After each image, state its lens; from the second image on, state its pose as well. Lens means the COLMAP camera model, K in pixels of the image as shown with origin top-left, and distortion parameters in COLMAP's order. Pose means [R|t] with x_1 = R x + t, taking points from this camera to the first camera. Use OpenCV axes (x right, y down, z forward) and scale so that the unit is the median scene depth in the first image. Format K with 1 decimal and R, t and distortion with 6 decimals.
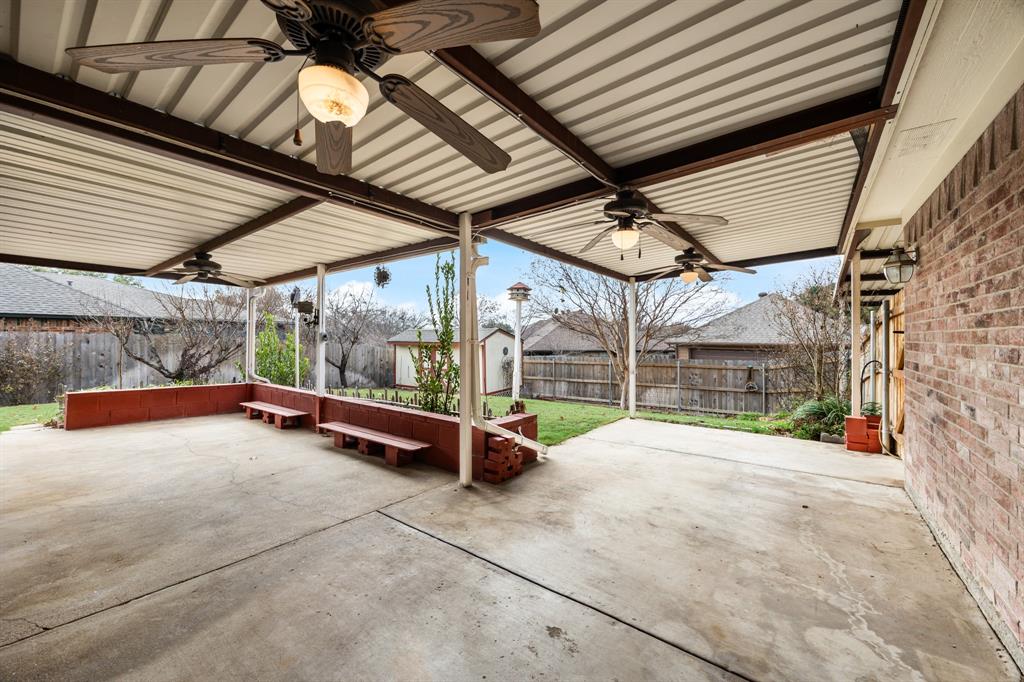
lens RADIAL K [[391.4, 0, 512.0], [0, 391.4, 341.0], [0, 0, 1]] dist [-0.001149, -0.000017]
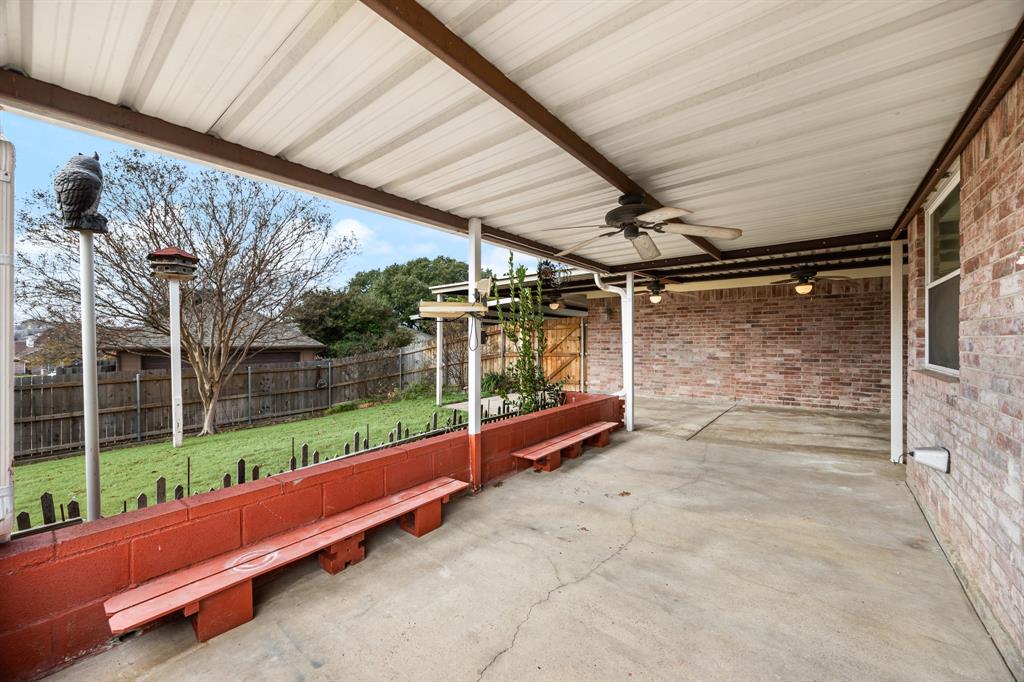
lens RADIAL K [[391.4, 0, 512.0], [0, 391.4, 341.0], [0, 0, 1]] dist [-0.001149, -0.000017]
pose [[0.019334, -0.001086, 0.999812, -0.482163], [0.011924, 0.999929, 0.000856, -0.001192], [-0.999742, 0.011905, 0.019345, 0.404350]]
